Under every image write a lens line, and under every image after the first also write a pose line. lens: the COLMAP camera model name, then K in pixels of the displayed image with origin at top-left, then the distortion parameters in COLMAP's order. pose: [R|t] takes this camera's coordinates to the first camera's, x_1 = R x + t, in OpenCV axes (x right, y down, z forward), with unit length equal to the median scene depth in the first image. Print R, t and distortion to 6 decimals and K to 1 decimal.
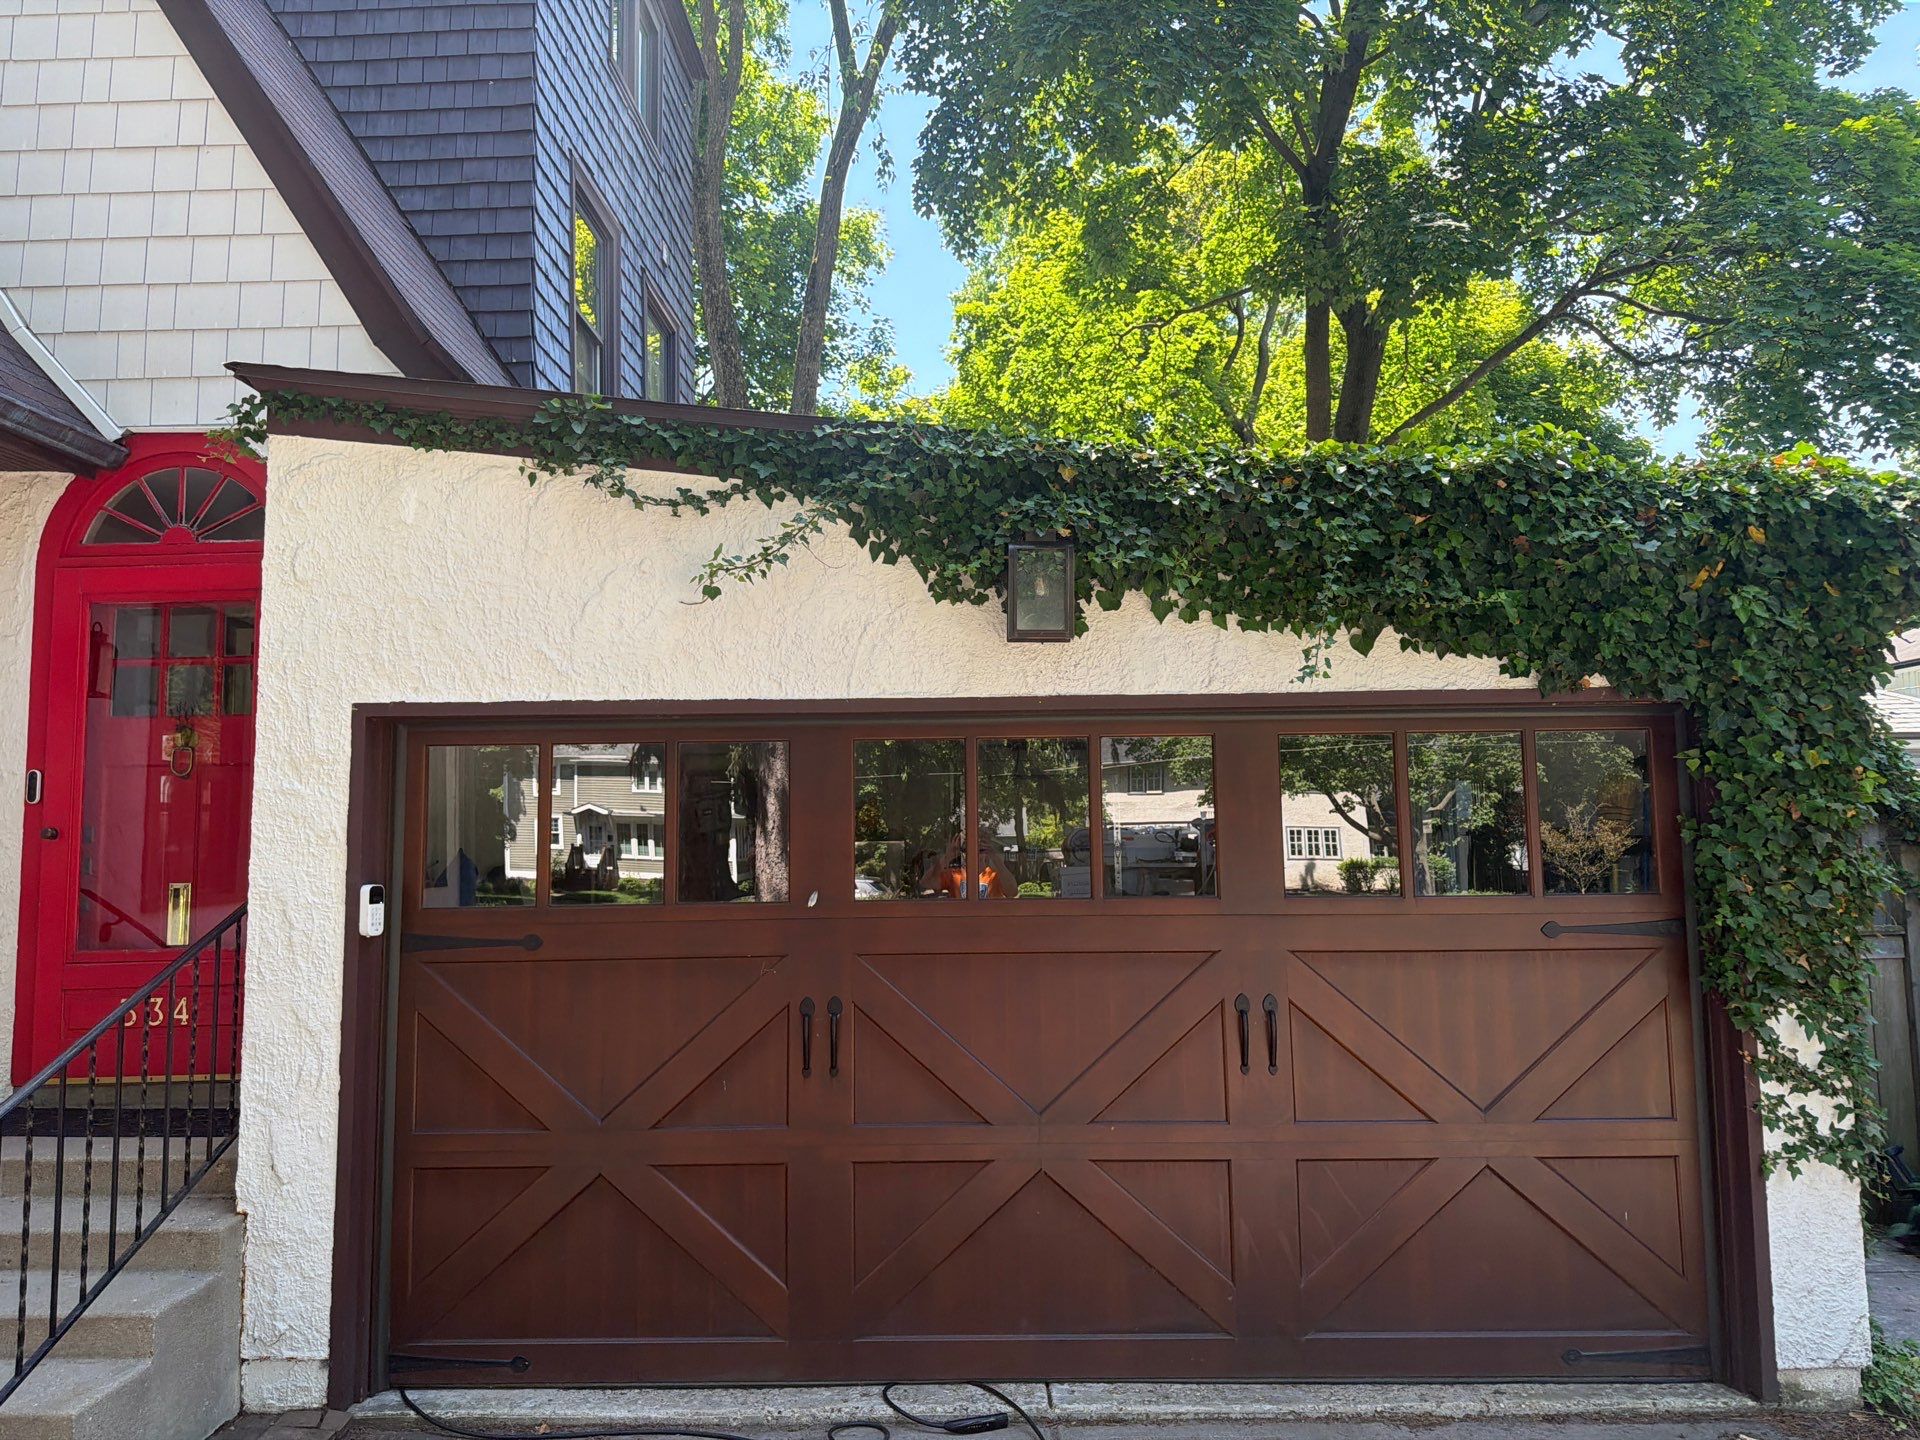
lens RADIAL K [[1320.7, 0, 960.0], [0, 1320.7, 720.0], [0, 0, 1]] dist [0.010040, -0.053202]
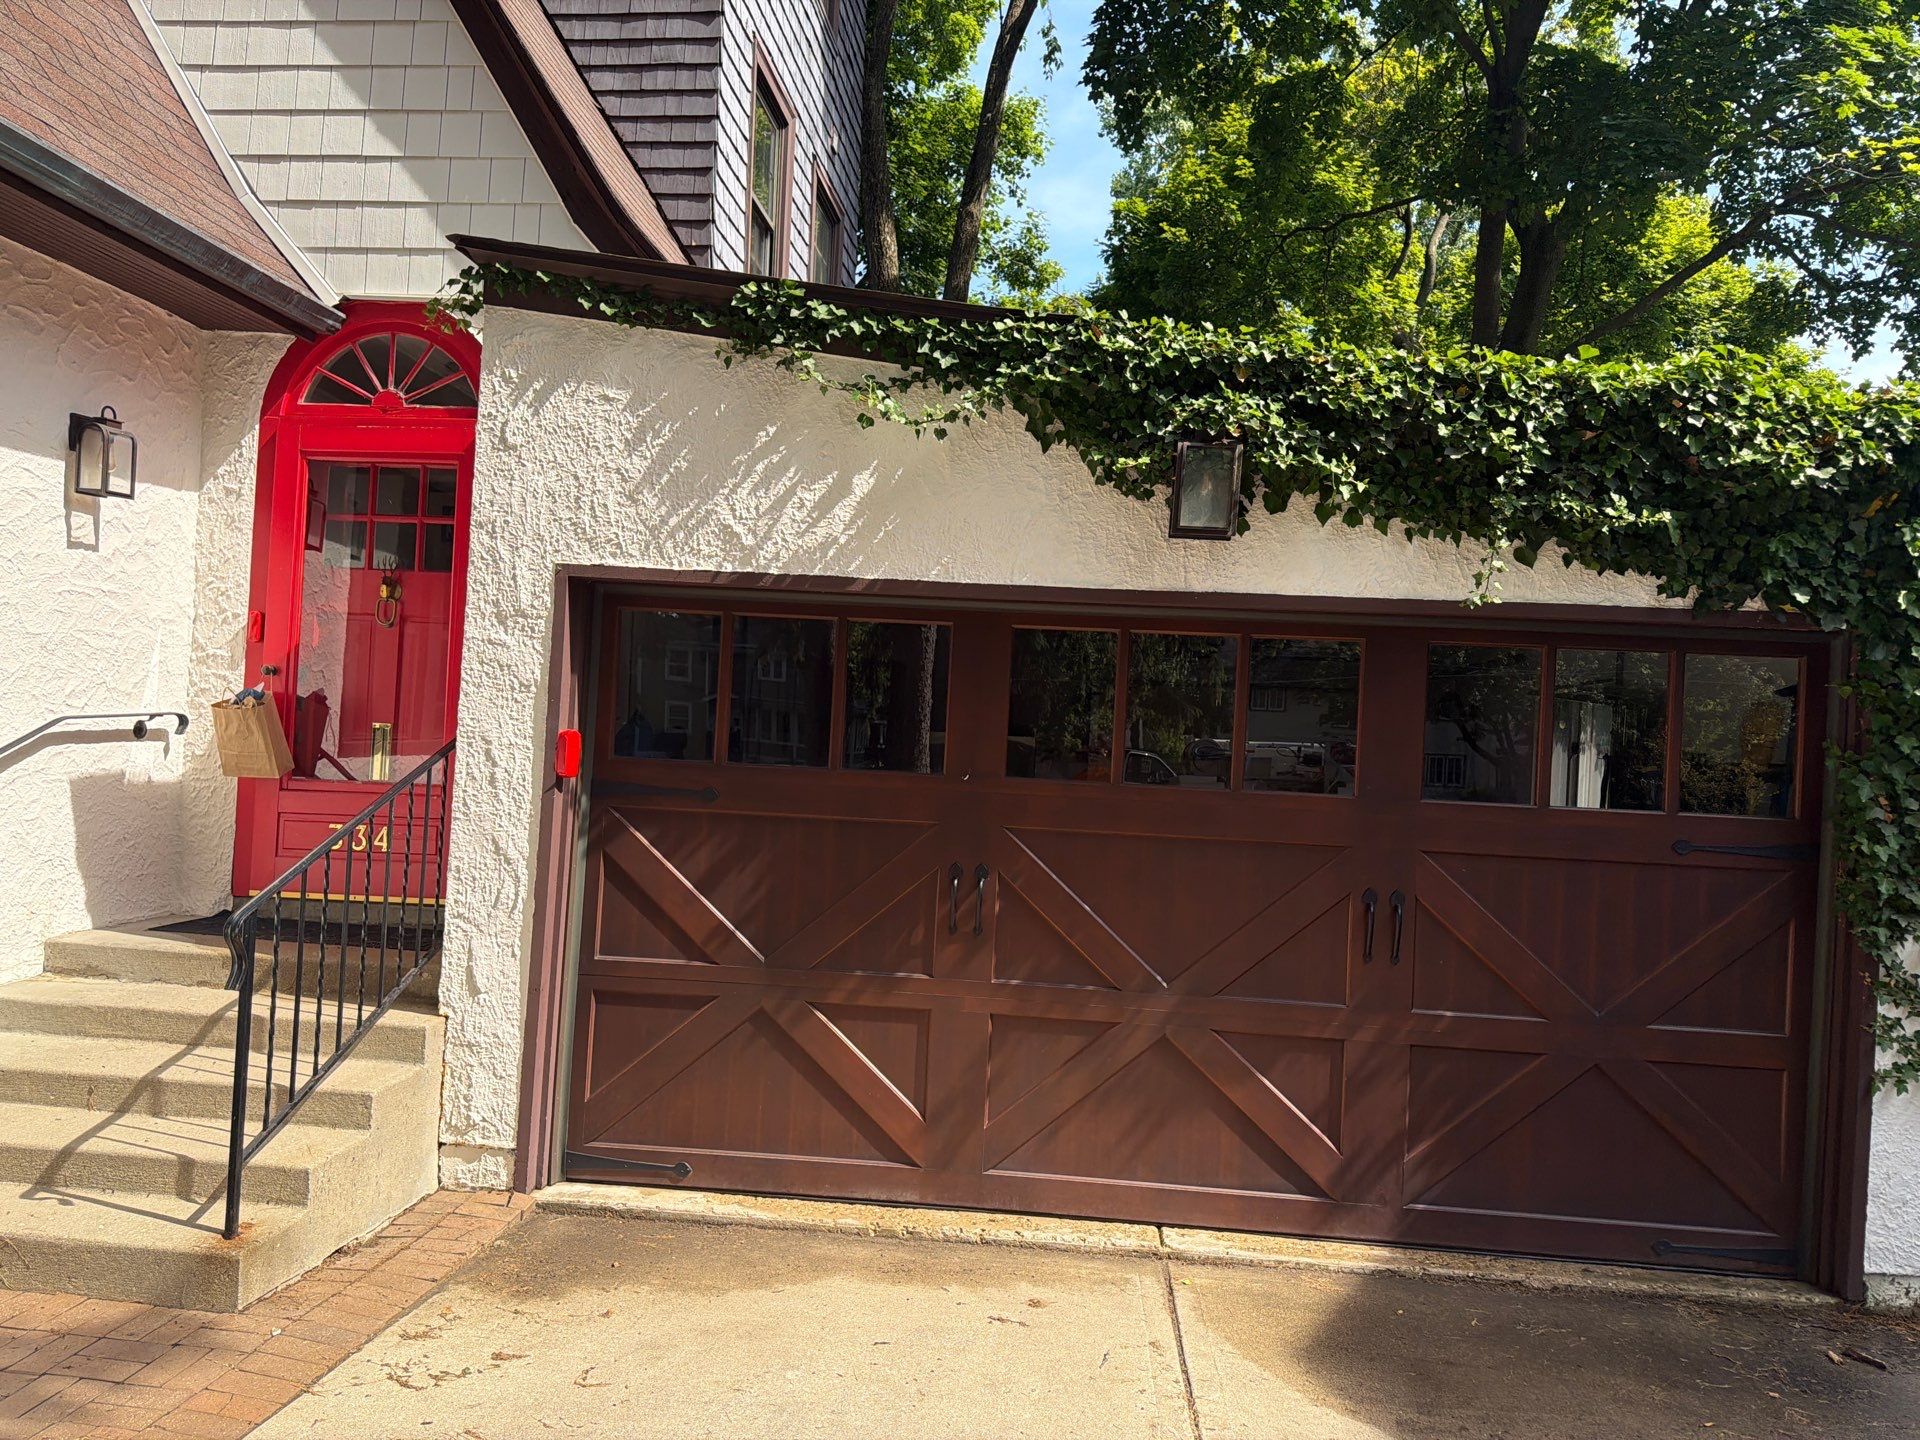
lens RADIAL K [[1320.6, 0, 968.3], [0, 1320.6, 728.9], [0, 0, 1]] dist [0.005524, -0.026619]
pose [[0.994695, 0.064135, -0.080422, -0.026249], [-0.057731, 0.995155, 0.079582, 0.016188], [0.085136, -0.074517, 0.993579, -0.054901]]
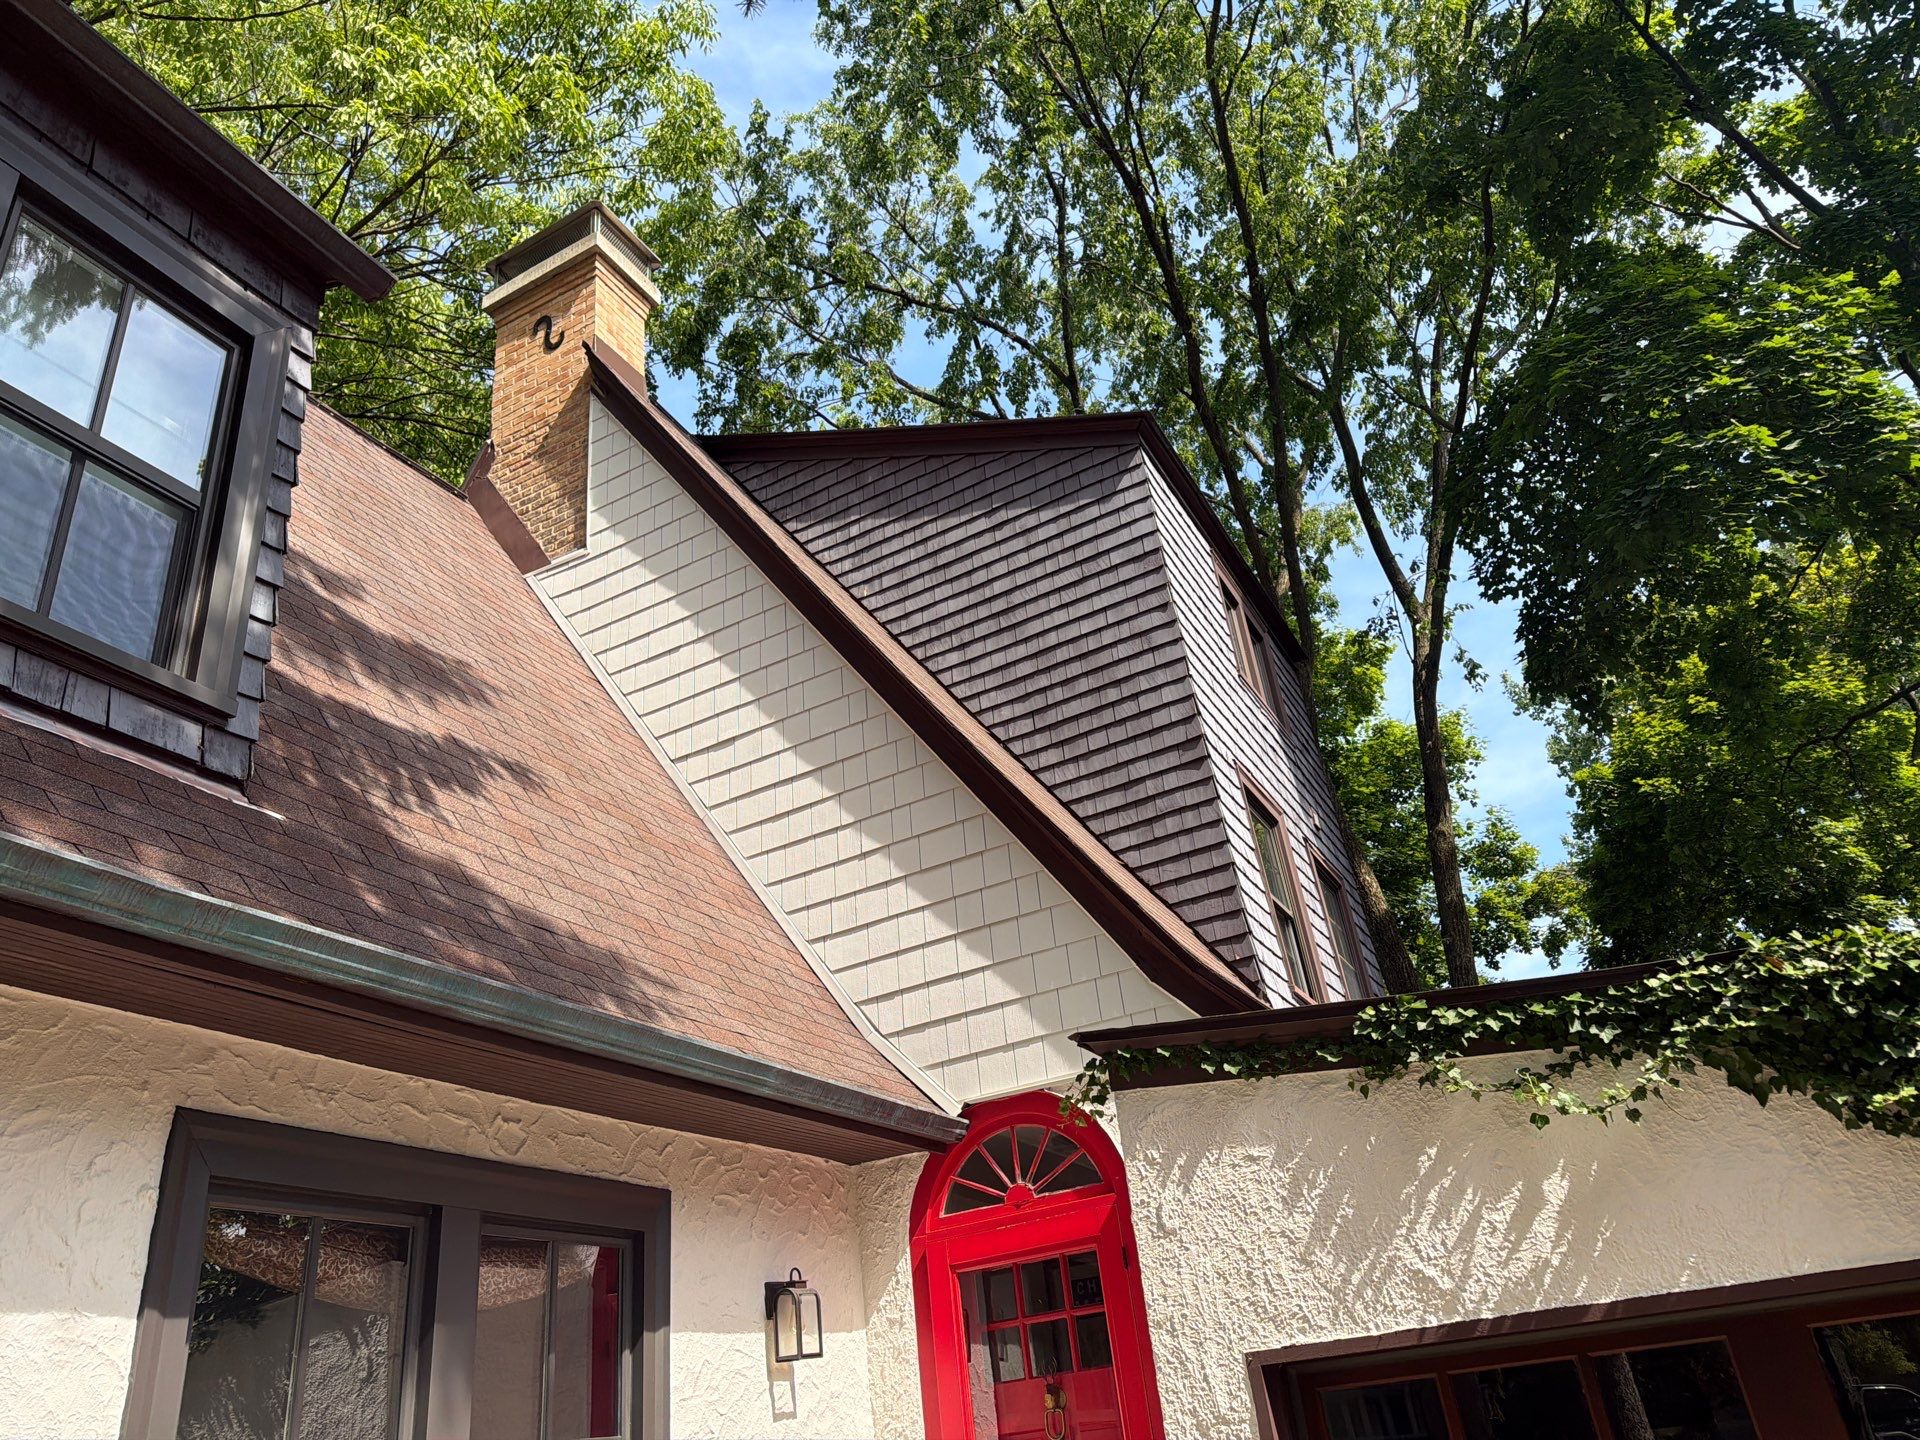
lens RADIAL K [[1294.7, 0, 960.0], [0, 1294.7, 720.0], [0, 0, 1]] dist [0.095997, -0.203090]
pose [[0.880068, -0.298109, -0.369610, -0.136212], [0.132595, 0.901693, -0.411543, -0.063744], [0.455959, 0.313177, 0.833079, -0.069092]]
